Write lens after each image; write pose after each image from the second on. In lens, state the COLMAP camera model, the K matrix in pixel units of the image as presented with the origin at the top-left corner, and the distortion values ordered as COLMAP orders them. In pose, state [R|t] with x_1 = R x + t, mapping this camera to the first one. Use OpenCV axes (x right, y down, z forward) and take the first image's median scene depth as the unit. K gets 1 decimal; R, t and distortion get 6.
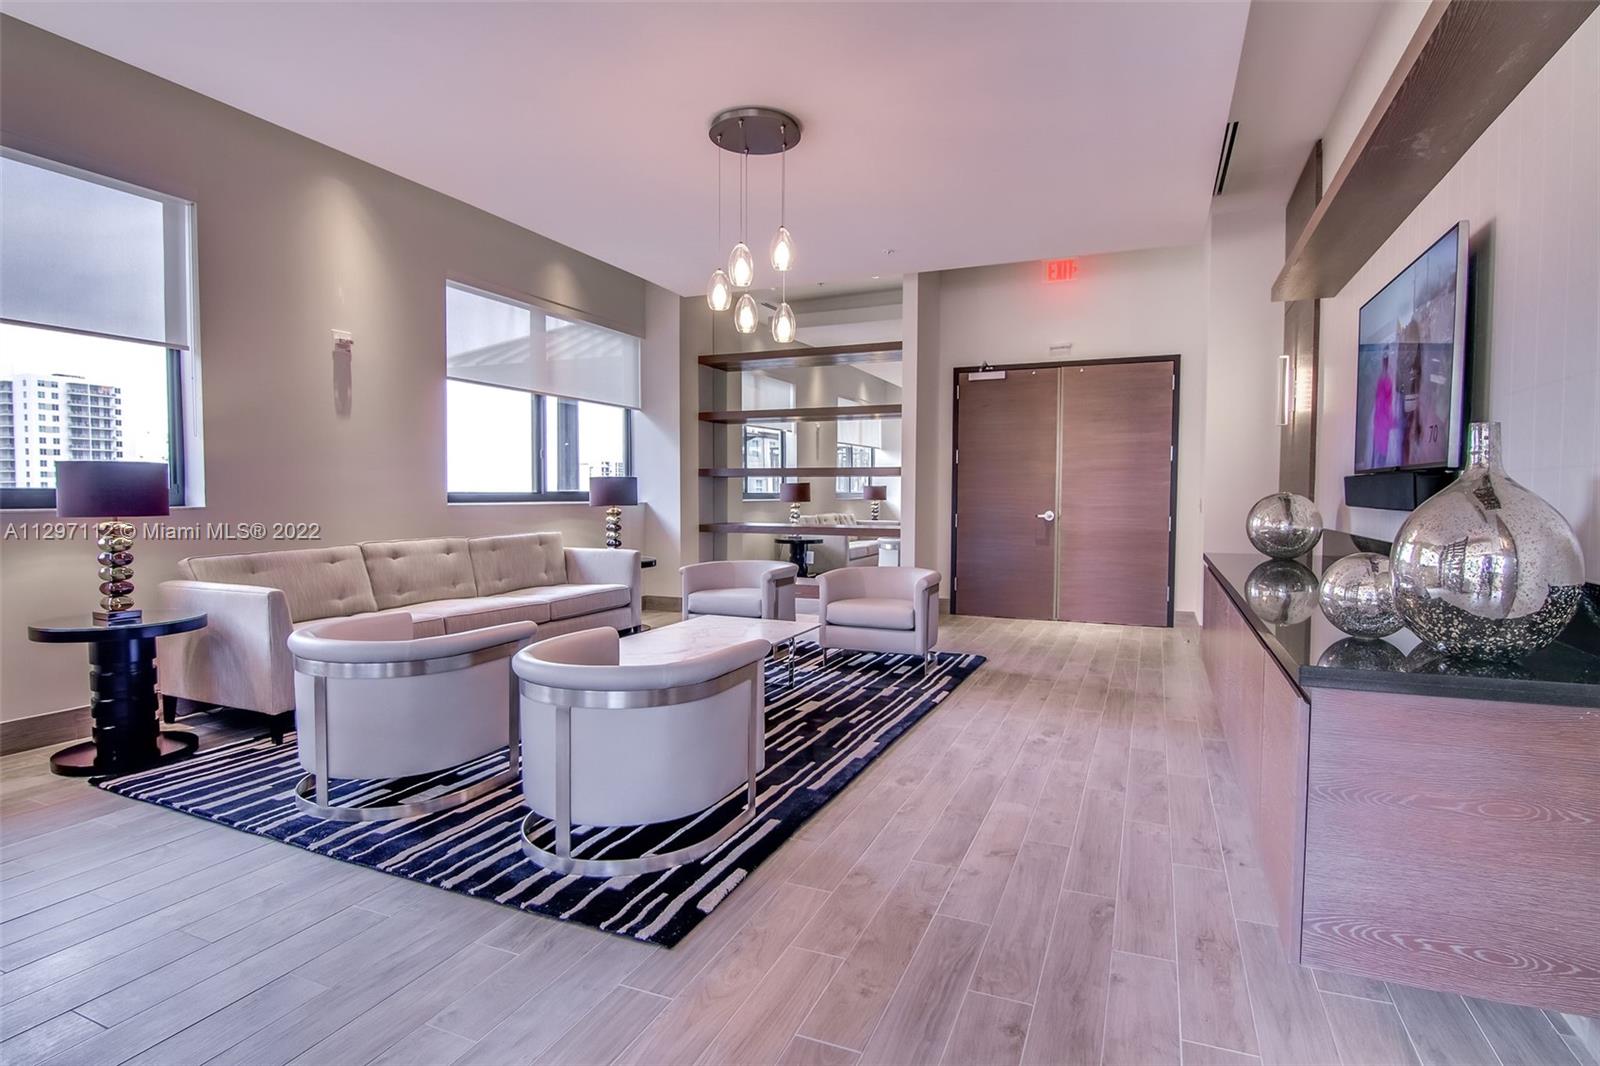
lens RADIAL K [[830.3, 0, 795.4], [0, 830.3, 534.7], [0, 0, 1]] dist [-0.002249, -0.013373]
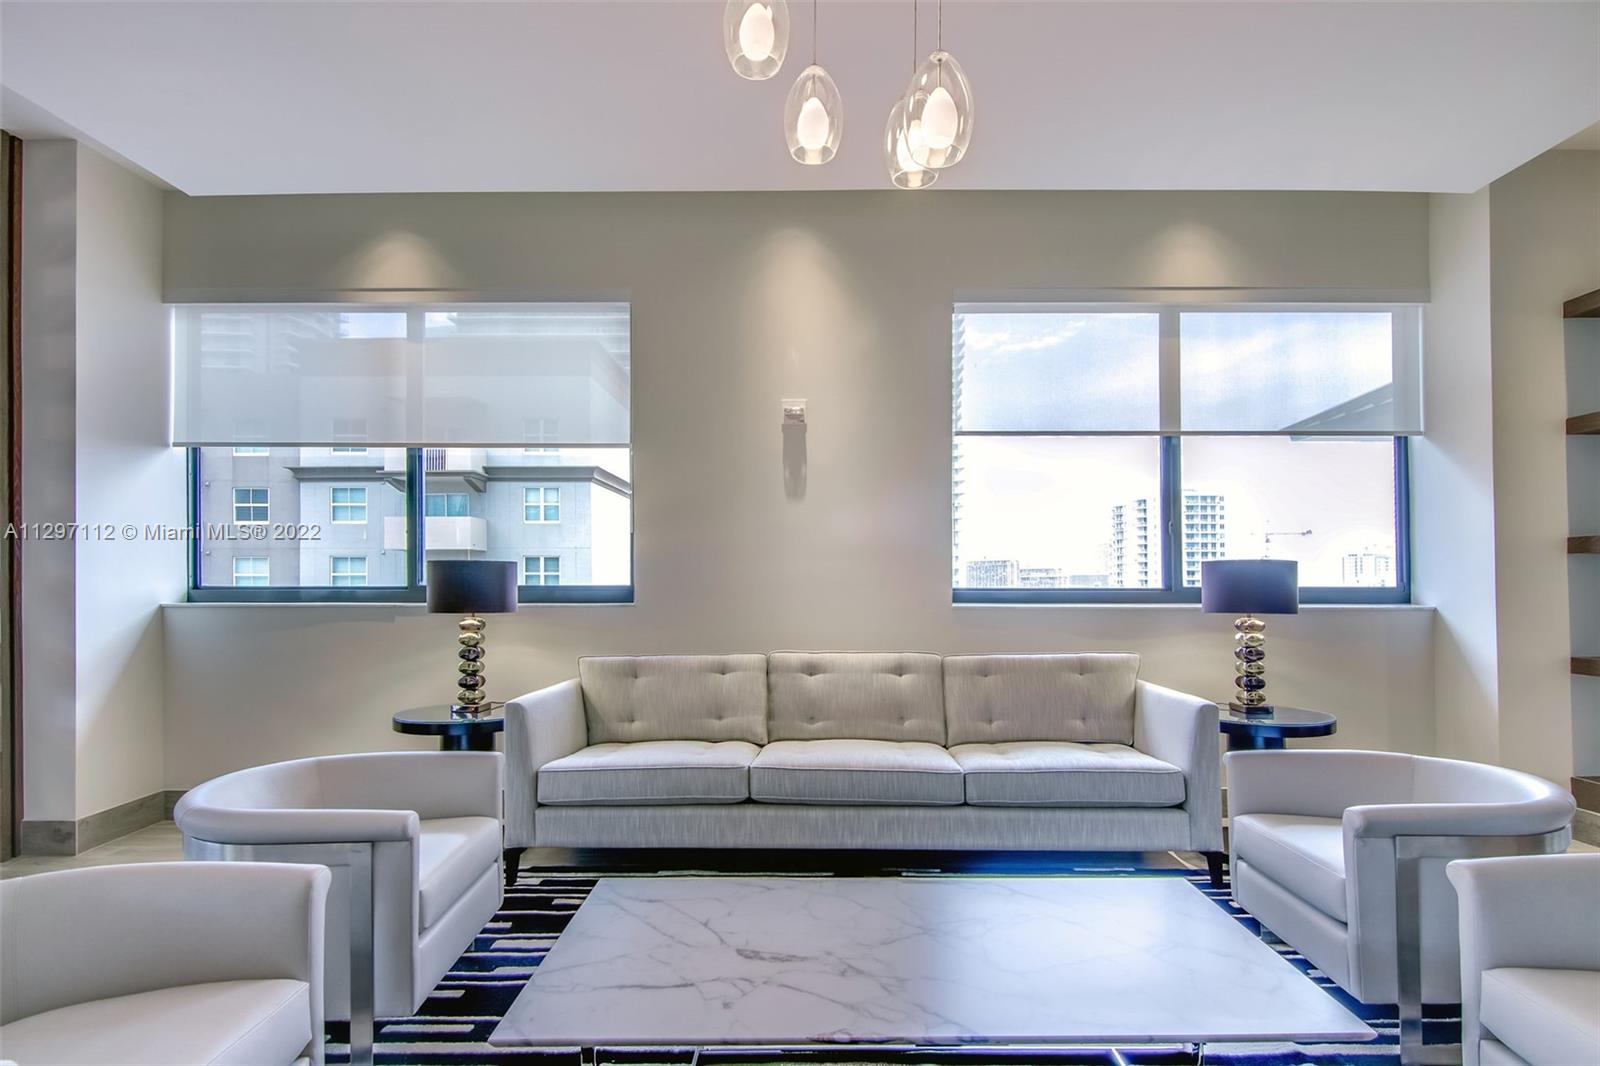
lens RADIAL K [[830.3, 0, 810.3], [0, 830.3, 540.3], [0, 0, 1]] dist [-0.002249, -0.013373]
pose [[0.396989, -0.054206, -0.916221, 0.217116], [-0.044162, 0.995970, -0.078060, -0.033954], [0.916760, 0.071451, 0.392995, 0.649642]]
